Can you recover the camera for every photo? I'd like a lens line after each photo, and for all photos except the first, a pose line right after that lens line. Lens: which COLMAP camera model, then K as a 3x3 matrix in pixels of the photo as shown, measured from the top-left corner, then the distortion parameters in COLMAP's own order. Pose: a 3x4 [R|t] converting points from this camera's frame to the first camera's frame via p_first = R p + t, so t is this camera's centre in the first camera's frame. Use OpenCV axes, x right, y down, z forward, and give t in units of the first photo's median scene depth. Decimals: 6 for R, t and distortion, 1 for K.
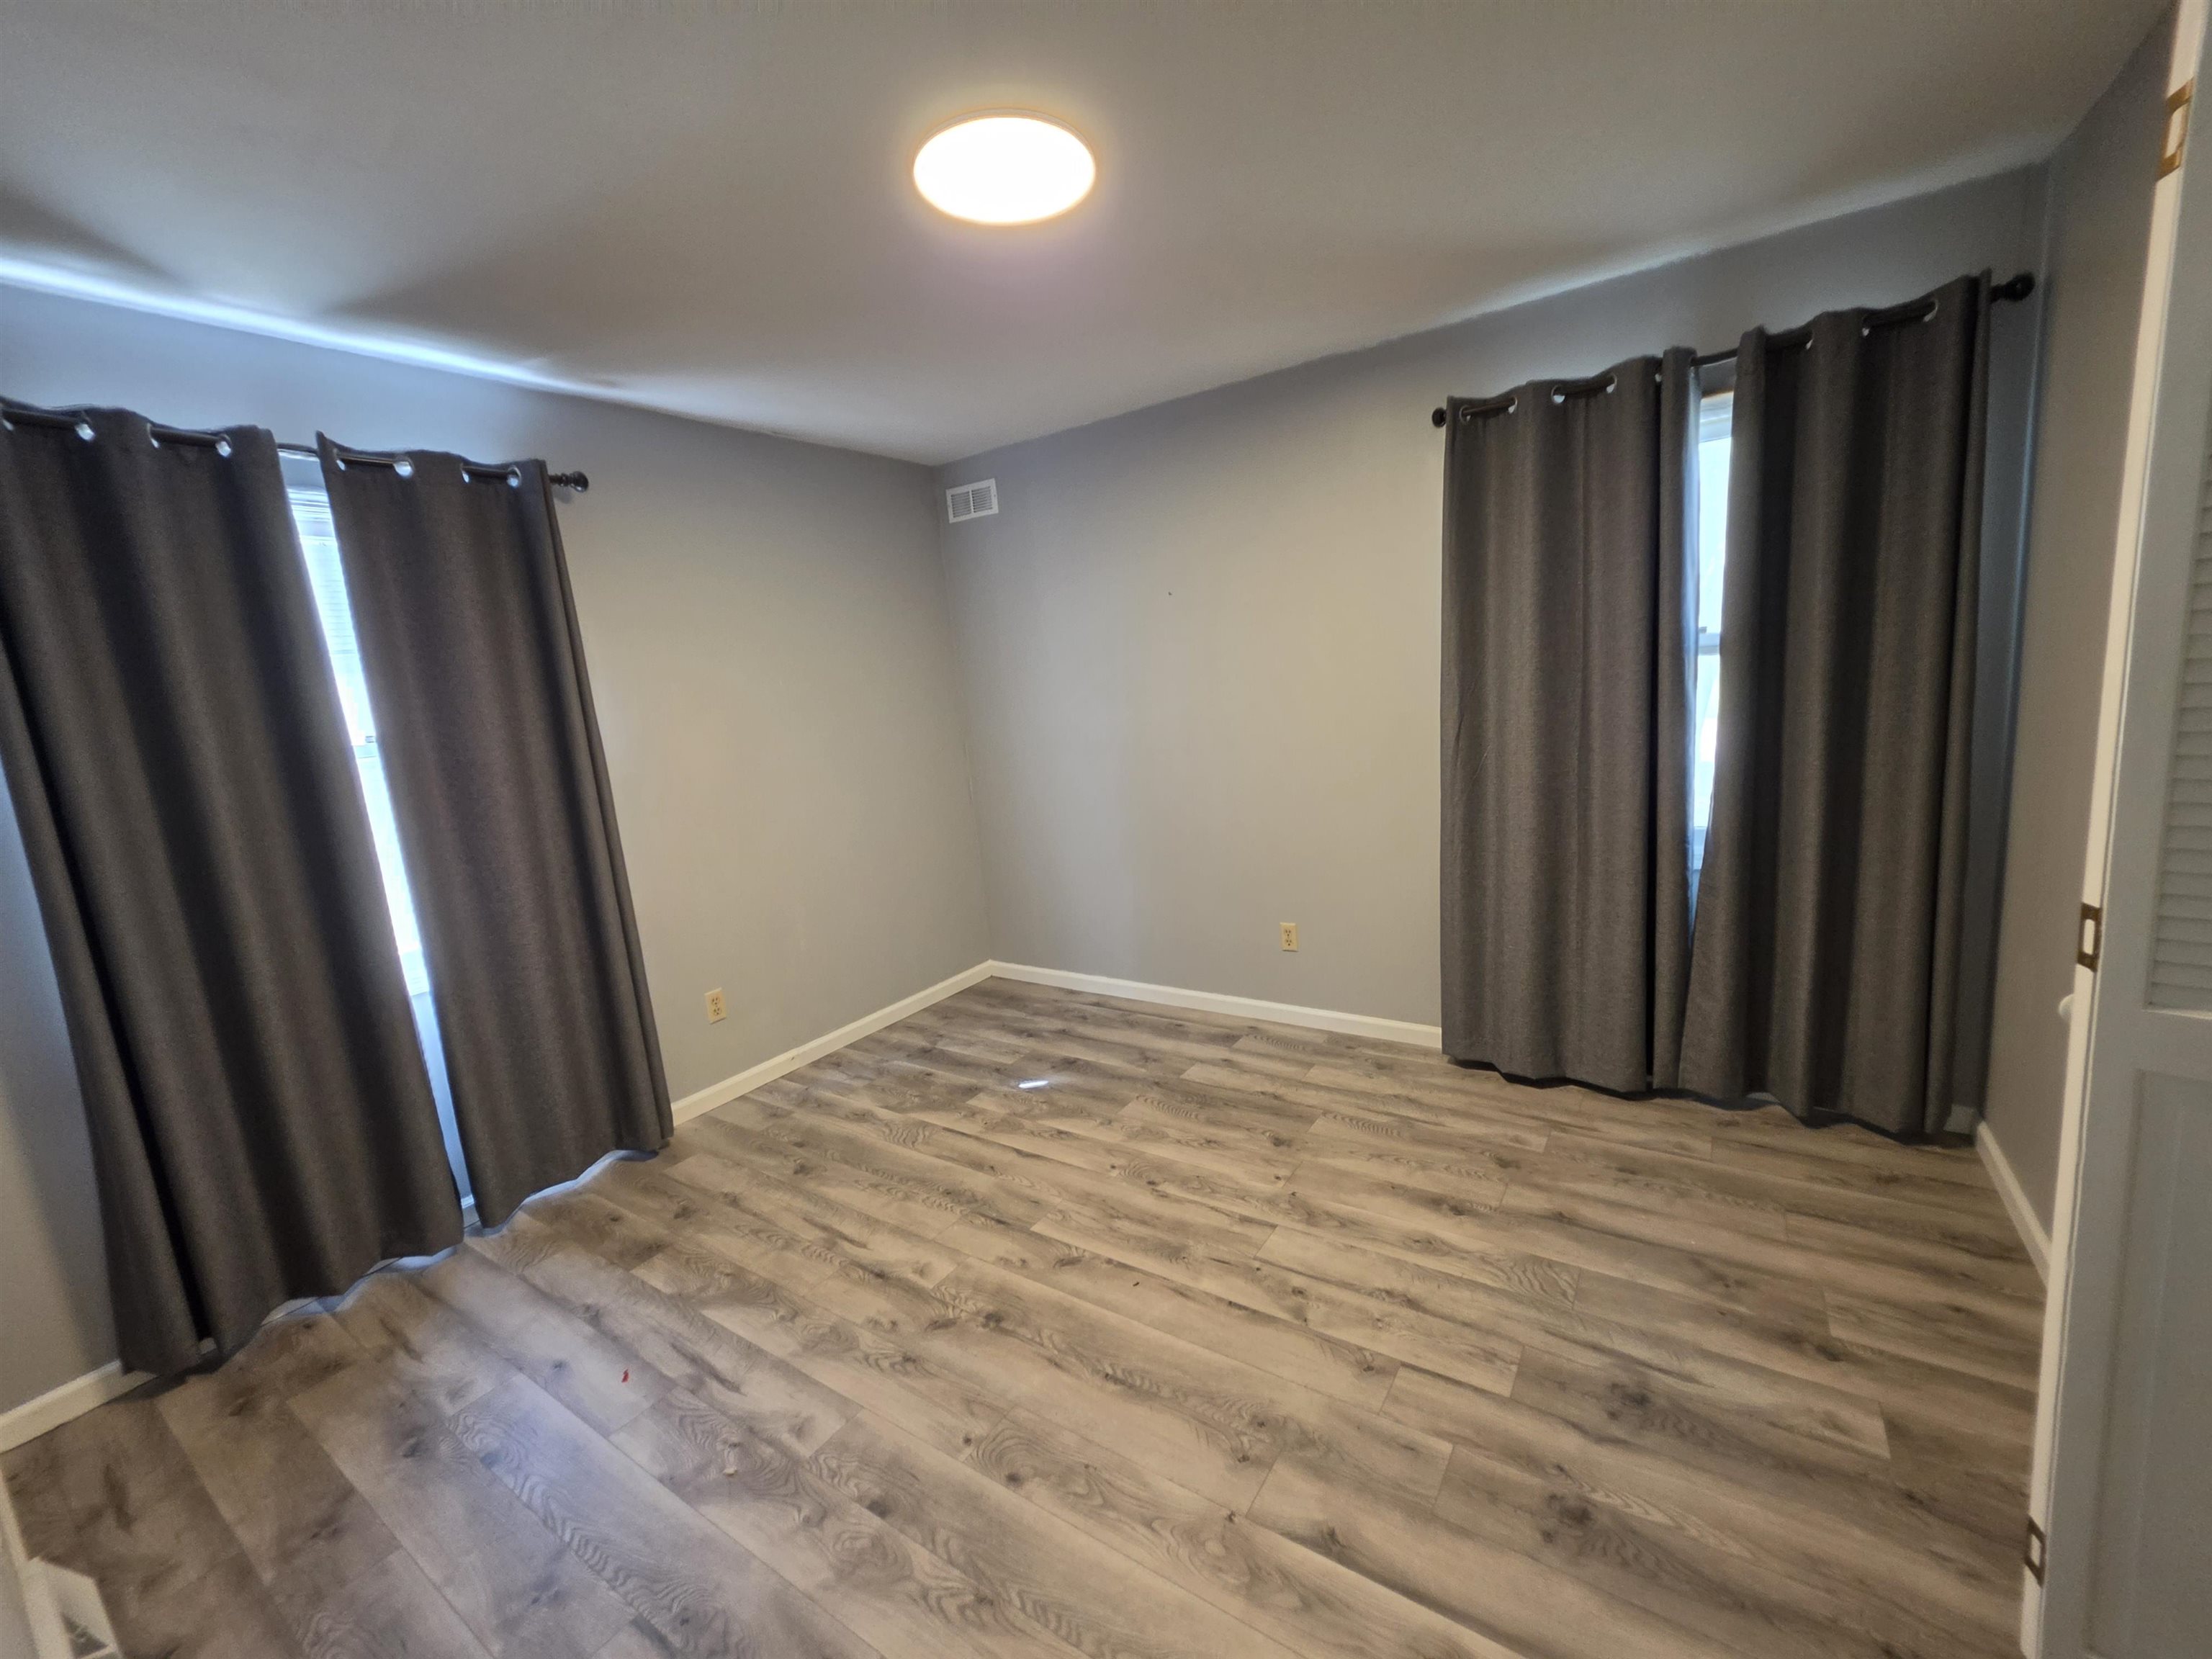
lens RADIAL K [[880.8, 0, 1106.0], [0, 880.8, 829.5], [0, 0, 1]] dist [0.000302, -0.000033]
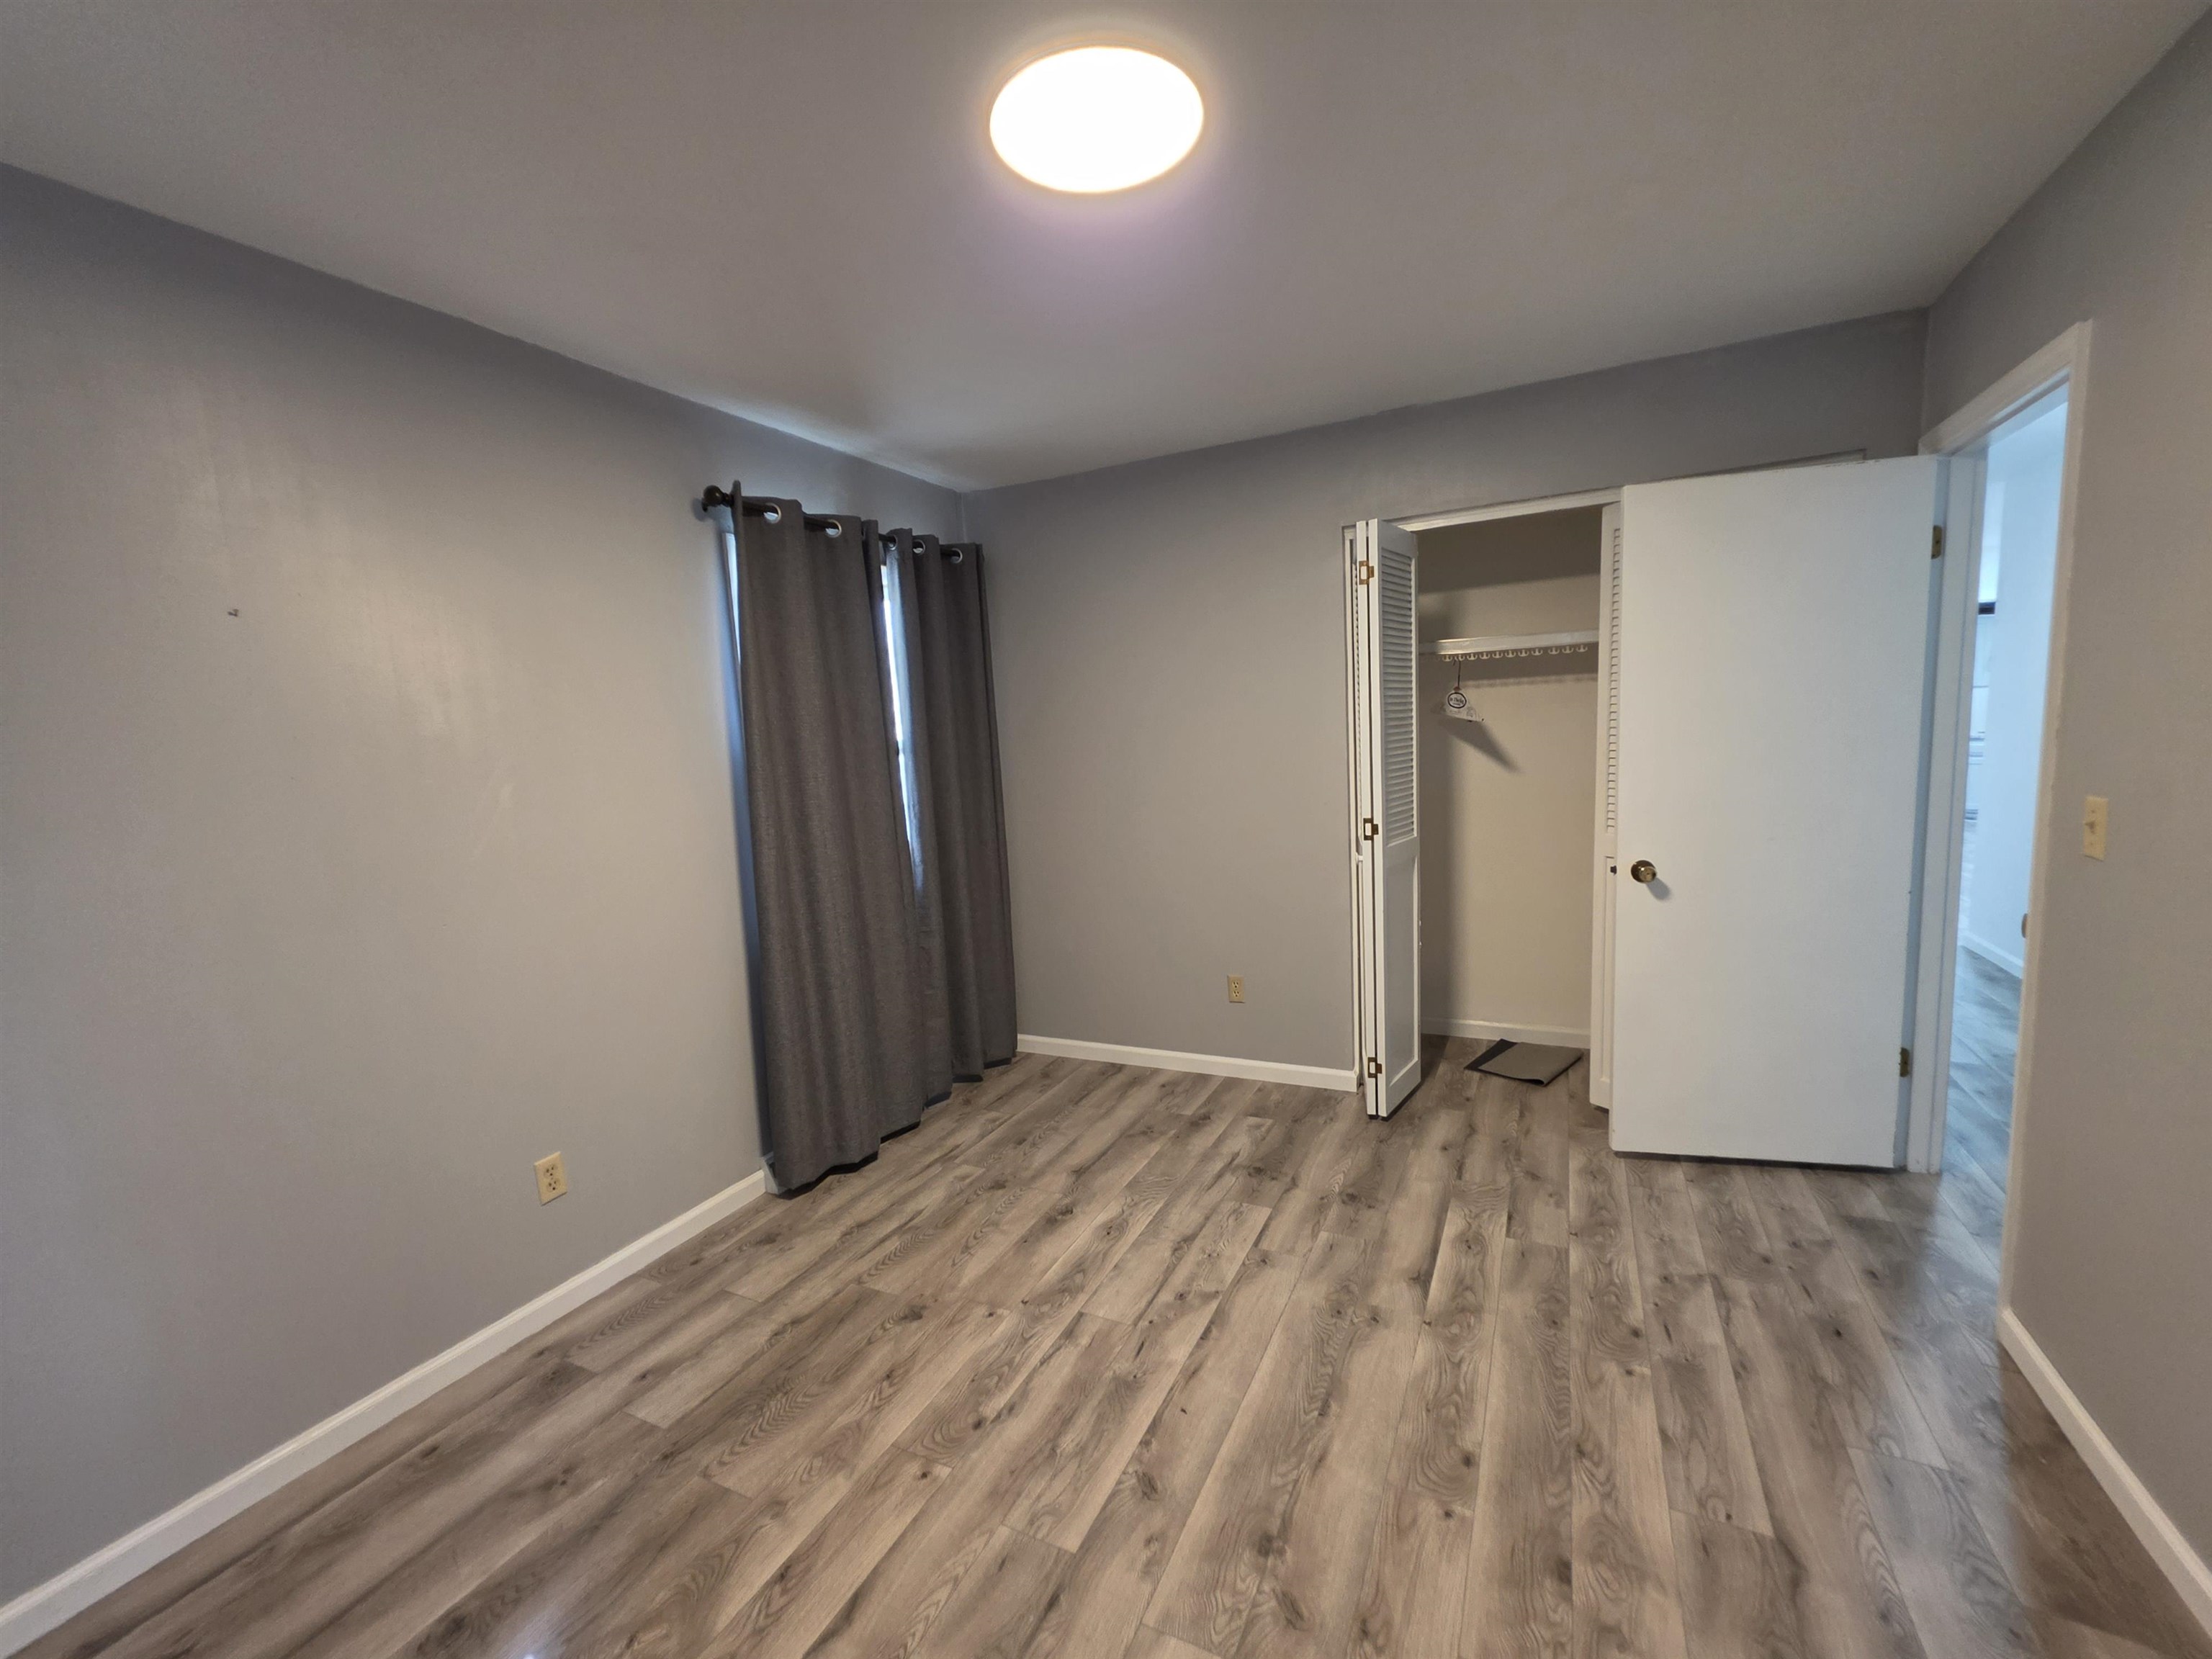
lens RADIAL K [[901.5, 0, 1140.3], [0, 901.5, 835.4], [0, 0, 1]] dist [0.002769, 0.001032]
pose [[-0.143189, -0.031572, 0.989192, -0.851356], [0.228127, 0.971524, 0.064030, -0.110409], [-0.963045, 0.234830, -0.131909, 1.052577]]
